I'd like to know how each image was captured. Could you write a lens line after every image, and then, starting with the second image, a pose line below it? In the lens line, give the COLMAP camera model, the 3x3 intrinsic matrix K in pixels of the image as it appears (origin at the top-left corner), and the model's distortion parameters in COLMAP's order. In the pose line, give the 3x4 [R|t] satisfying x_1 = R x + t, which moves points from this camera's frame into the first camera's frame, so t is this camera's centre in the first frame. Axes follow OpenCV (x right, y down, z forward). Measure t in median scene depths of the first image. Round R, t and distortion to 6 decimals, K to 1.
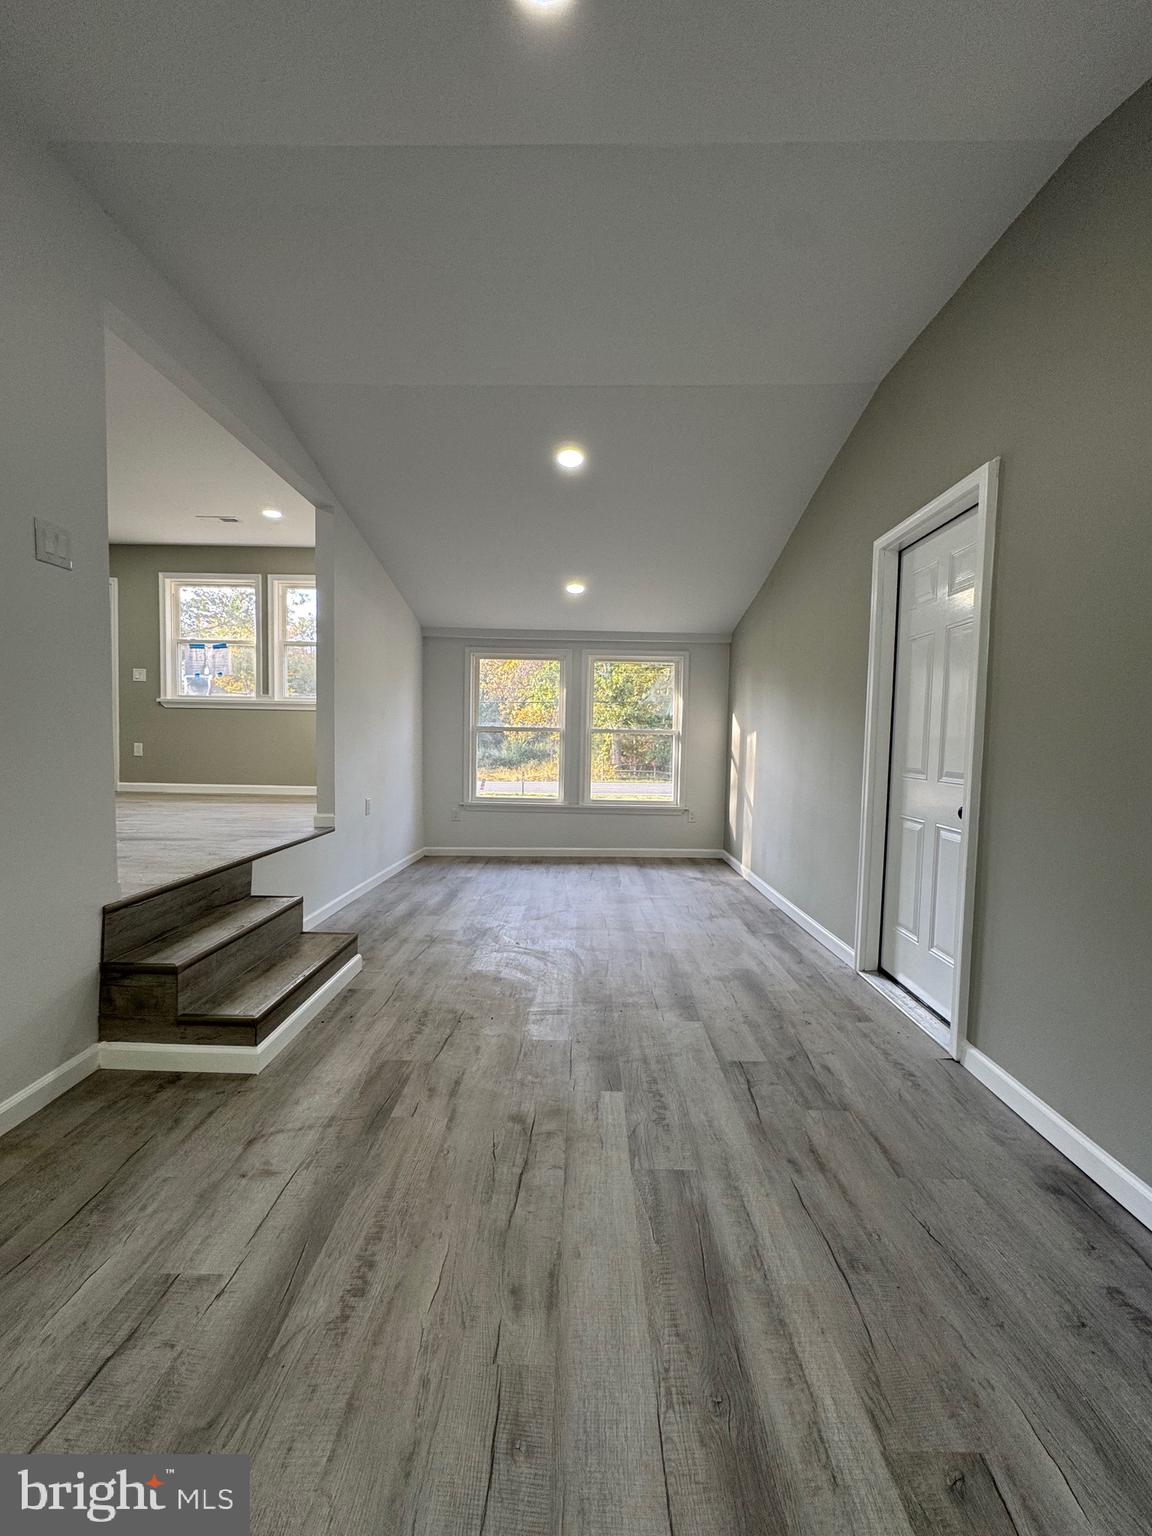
lens RADIAL K [[614.2, 0, 580.0], [0, 614.2, 767.7], [0, 0, 1]] dist [-0.003547, 0.000523]
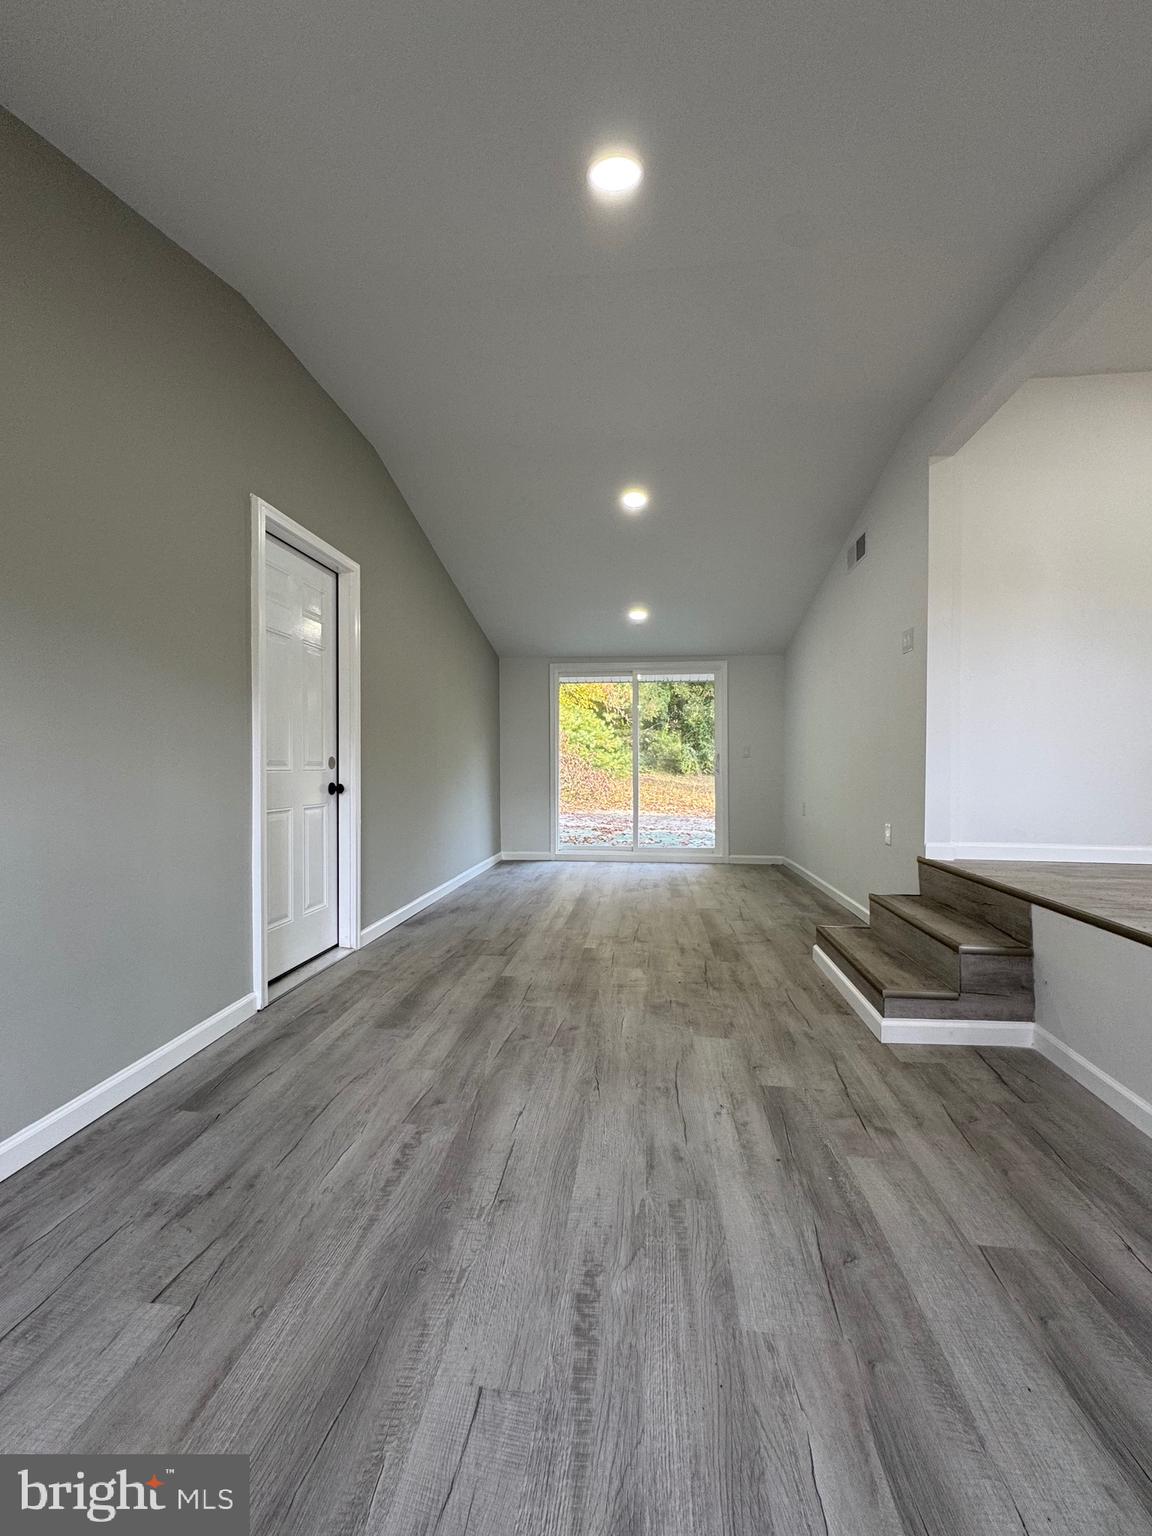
lens RADIAL K [[614.2, 0, 580.0], [0, 614.2, 767.7], [0, 0, 1]] dist [-0.003547, 0.000523]
pose [[-0.994516, -0.019852, 0.102679, -0.064282], [-0.014247, 0.998383, 0.055038, -0.052251], [-0.103606, 0.053273, -0.993191, 1.990899]]
